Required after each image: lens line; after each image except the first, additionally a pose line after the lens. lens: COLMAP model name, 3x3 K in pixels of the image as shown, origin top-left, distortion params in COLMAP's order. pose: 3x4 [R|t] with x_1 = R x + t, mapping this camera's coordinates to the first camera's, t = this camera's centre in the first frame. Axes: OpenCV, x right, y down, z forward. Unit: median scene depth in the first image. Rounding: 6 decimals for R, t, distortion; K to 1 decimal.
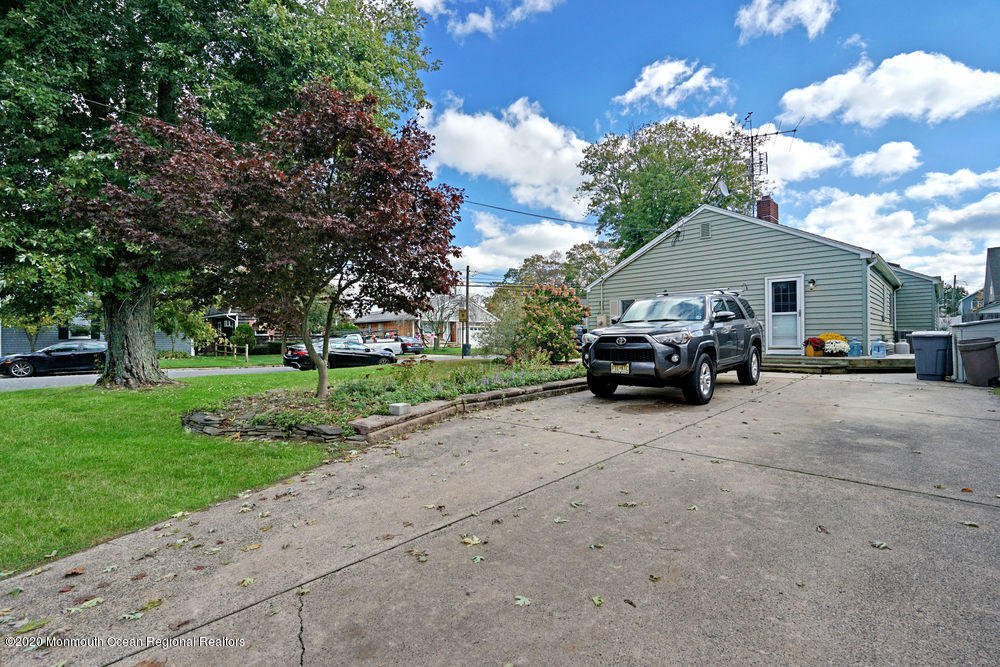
lens RADIAL K [[462.3, 0, 497.4], [0, 462.3, 342.6], [0, 0, 1]] dist [-0.001604, 0.000284]
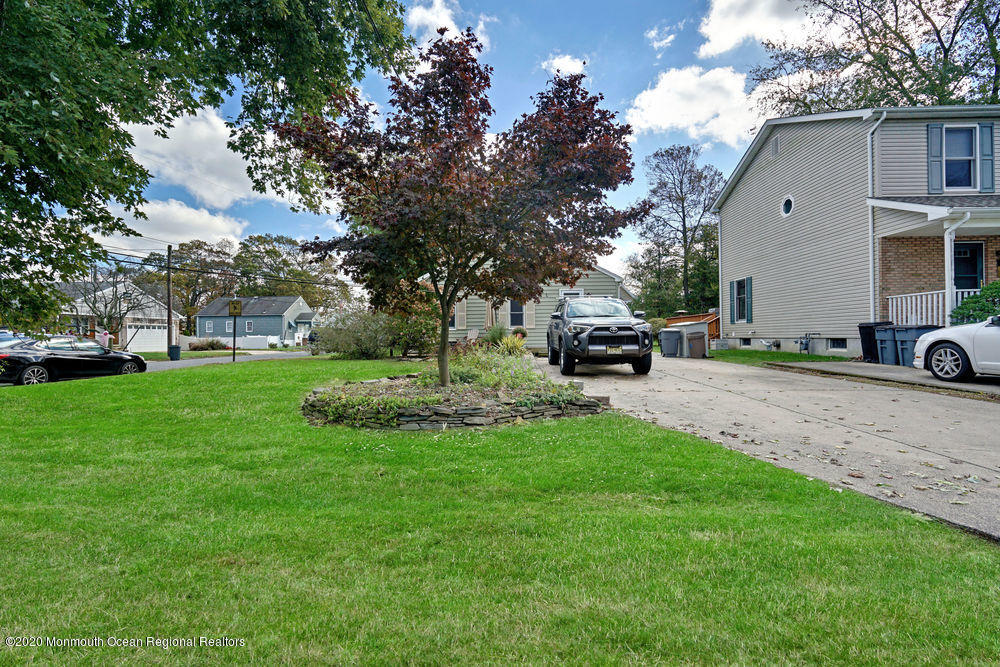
lens RADIAL K [[462.3, 0, 497.4], [0, 462.3, 342.6], [0, 0, 1]] dist [-0.001604, 0.000284]
pose [[0.733176, -0.006303, 0.680009, -0.622937], [0.011868, 0.999923, -0.003528, 0.023896], [-0.679935, 0.010656, 0.733195, 0.170929]]
